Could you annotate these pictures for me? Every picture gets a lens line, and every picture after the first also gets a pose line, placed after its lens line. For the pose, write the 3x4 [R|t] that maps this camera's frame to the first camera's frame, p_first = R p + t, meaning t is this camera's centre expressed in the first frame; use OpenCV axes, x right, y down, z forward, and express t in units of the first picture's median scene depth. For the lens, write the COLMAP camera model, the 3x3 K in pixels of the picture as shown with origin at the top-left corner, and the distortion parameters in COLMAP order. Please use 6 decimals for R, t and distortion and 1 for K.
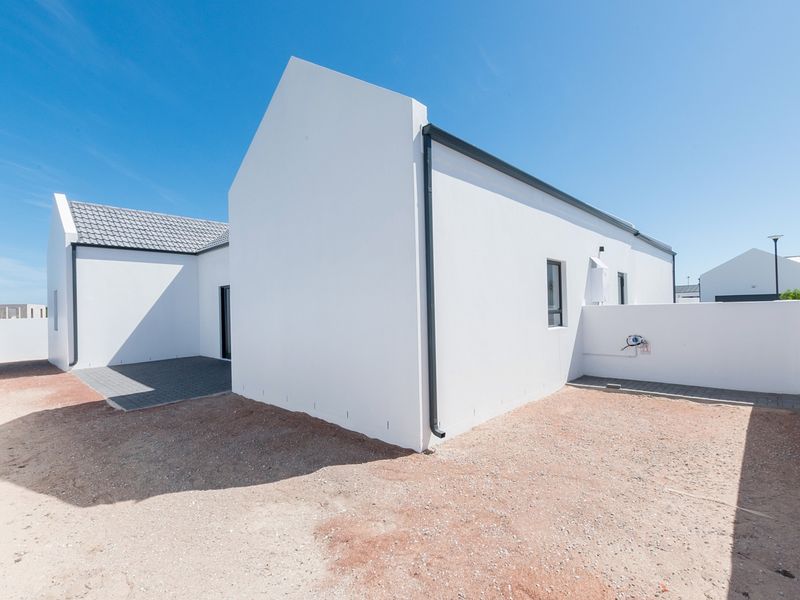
lens RADIAL K [[393.8, 0, 398.5], [0, 393.8, 305.1], [0, 0, 1]] dist [0.003822, 0.000941]
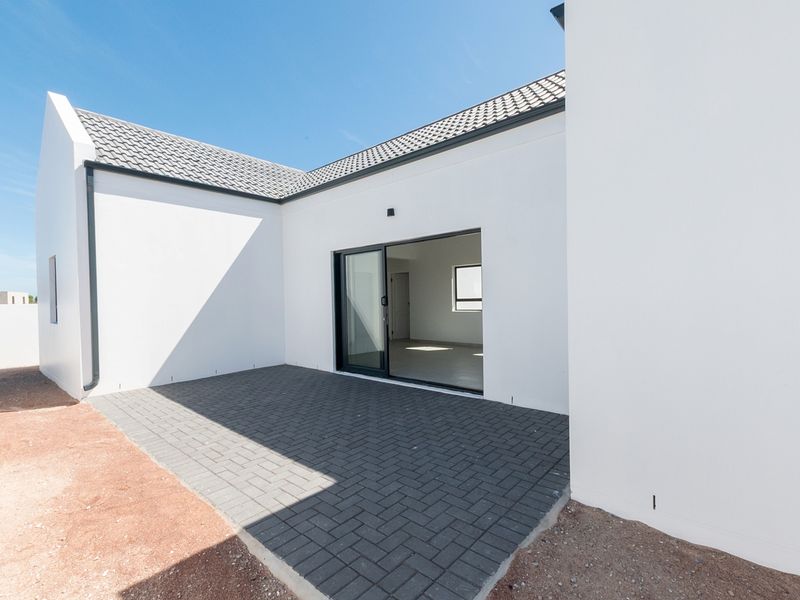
lens RADIAL K [[393.8, 0, 398.5], [0, 393.8, 305.1], [0, 0, 1]] dist [0.003822, 0.000941]
pose [[0.999680, 0.005347, 0.024740, -0.405093], [-0.005825, 0.999797, 0.019273, 0.024860], [-0.024632, -0.019411, 0.999508, 0.438694]]
